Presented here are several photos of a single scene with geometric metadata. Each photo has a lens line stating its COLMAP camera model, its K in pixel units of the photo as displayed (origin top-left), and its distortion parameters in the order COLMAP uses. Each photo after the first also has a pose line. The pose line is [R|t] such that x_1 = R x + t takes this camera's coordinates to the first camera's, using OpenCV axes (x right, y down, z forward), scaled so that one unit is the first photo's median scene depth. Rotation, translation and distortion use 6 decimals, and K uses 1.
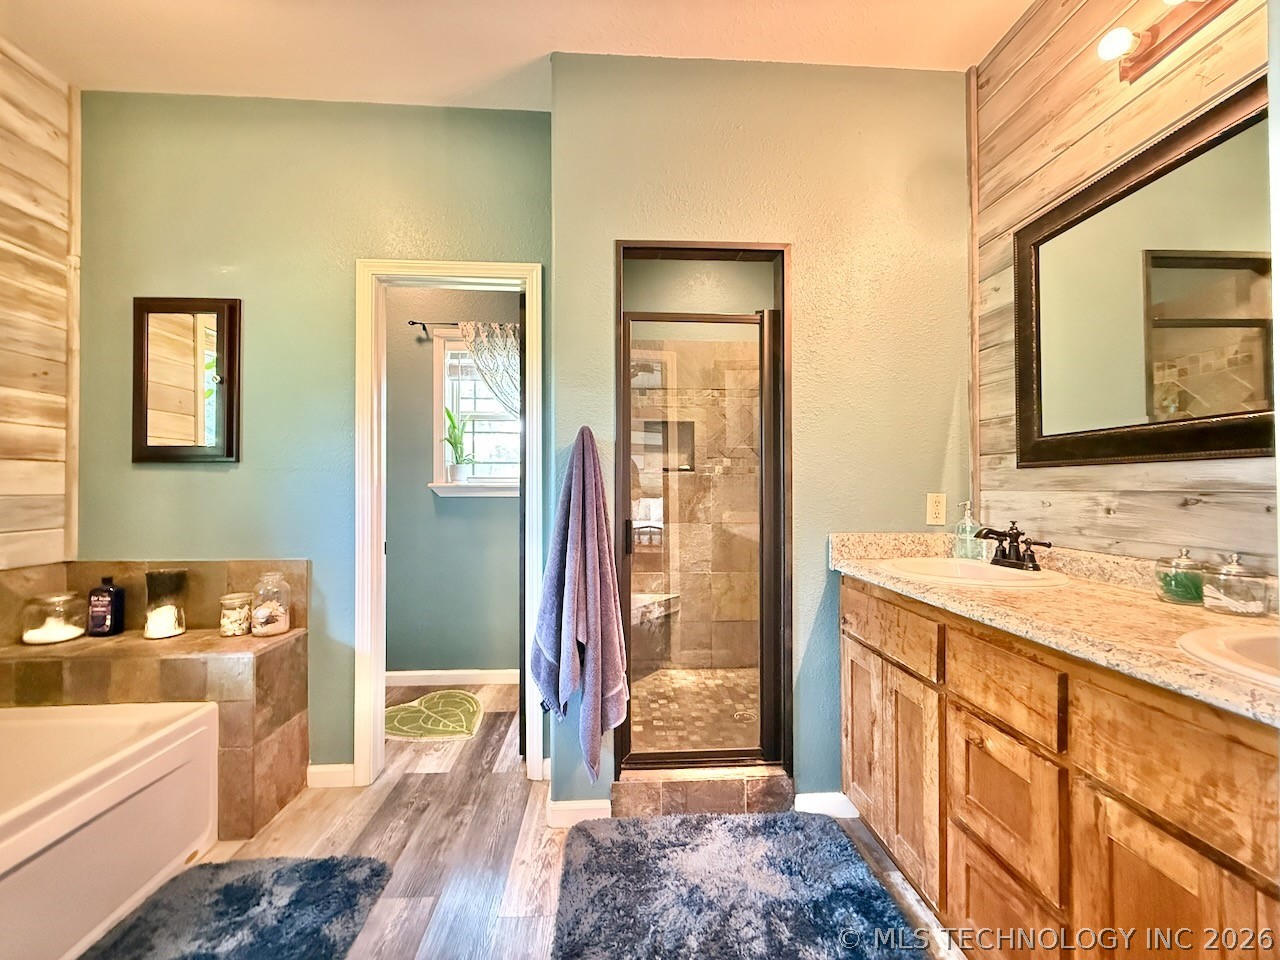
lens RADIAL K [[510.0, 0, 637.4], [0, 510.0, 480.3], [0, 0, 1]] dist [-0.001682, 0.000842]
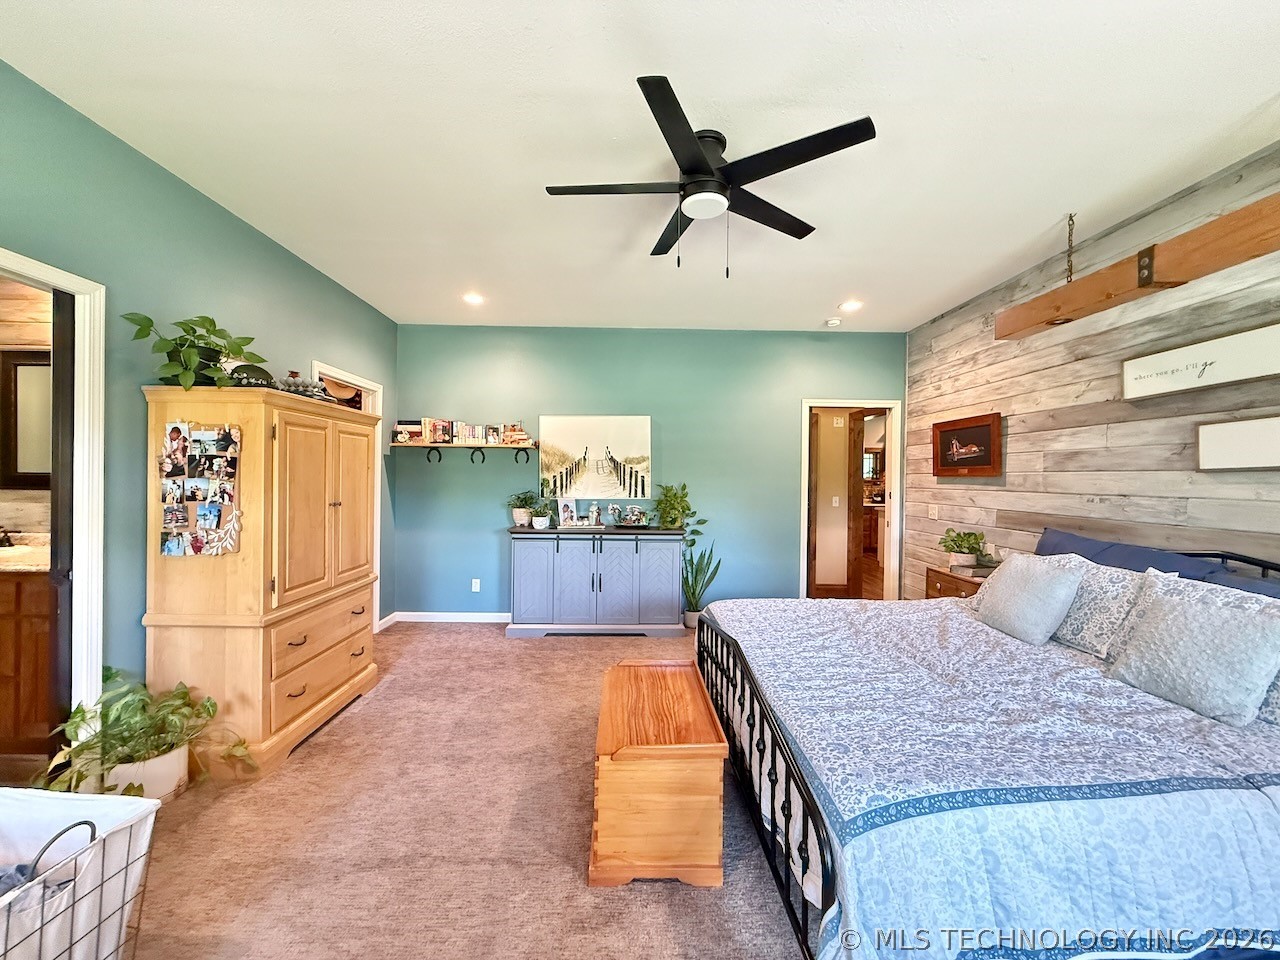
lens RADIAL K [[510.0, 0, 635.8], [0, 510.0, 480.3], [0, 0, 1]] dist [-0.001682, 0.000842]
pose [[0.045675, -0.003401, 0.998951, -1.018882], [-0.023733, 0.999708, 0.004489, -0.132805], [-0.998674, -0.023914, 0.045581, -1.424754]]
